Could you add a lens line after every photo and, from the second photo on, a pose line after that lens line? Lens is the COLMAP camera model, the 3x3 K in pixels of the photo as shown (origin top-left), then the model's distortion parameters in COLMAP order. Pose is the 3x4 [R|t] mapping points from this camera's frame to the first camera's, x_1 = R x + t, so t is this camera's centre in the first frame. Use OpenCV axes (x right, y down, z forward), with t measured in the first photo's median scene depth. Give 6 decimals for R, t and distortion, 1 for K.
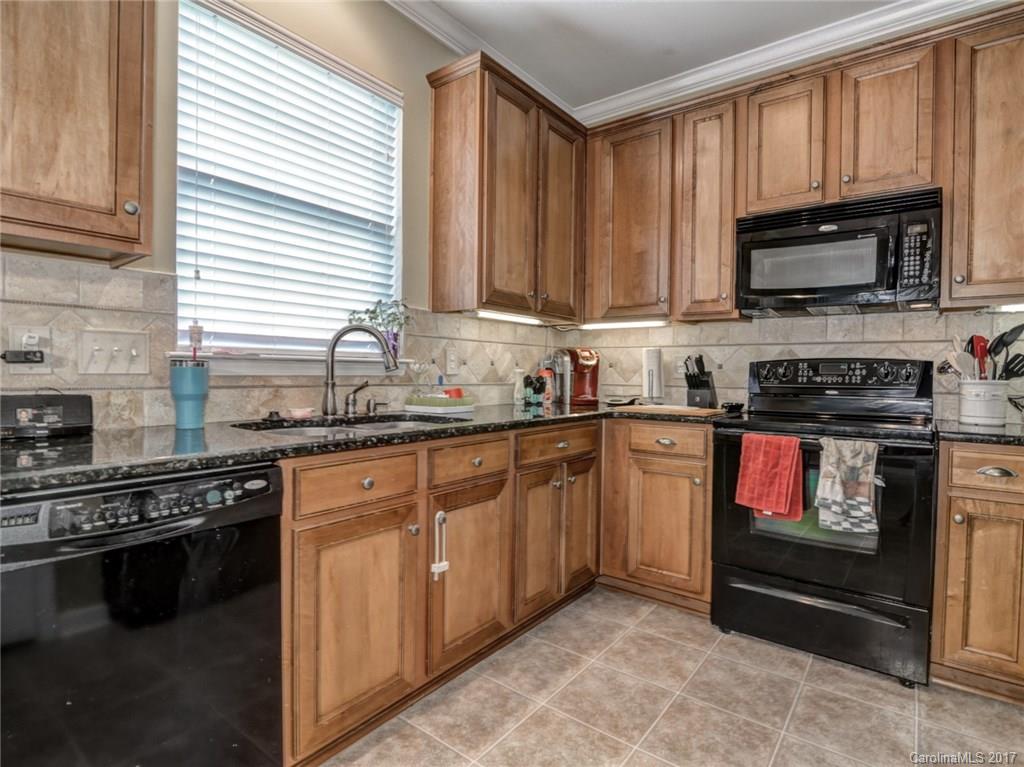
lens RADIAL K [[536.9, 0, 507.5], [0, 536.9, 378.4], [0, 0, 1]] dist [-0.013690, -0.002278]
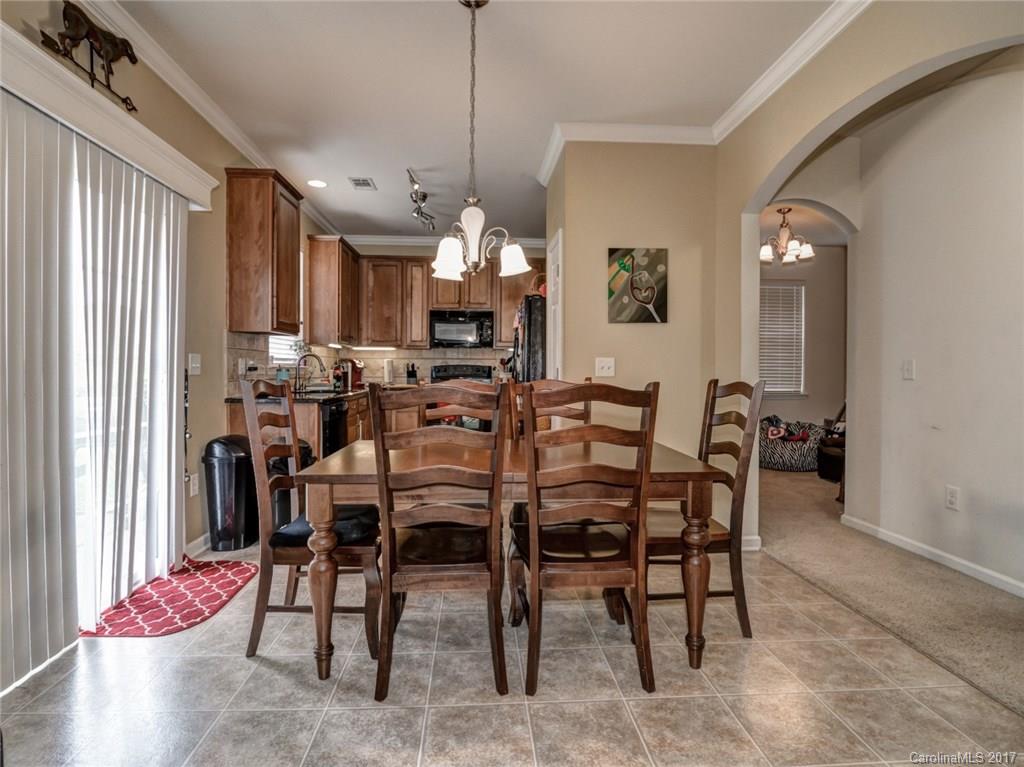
lens RADIAL K [[536.9, 0, 507.3], [0, 536.9, 373.5], [0, 0, 1]] dist [-0.013690, -0.002278]
pose [[0.756955, -0.012455, 0.653349, -0.905656], [0.011857, 0.999916, 0.005325, -0.006562], [-0.653360, 0.003716, 0.757038, -1.099611]]
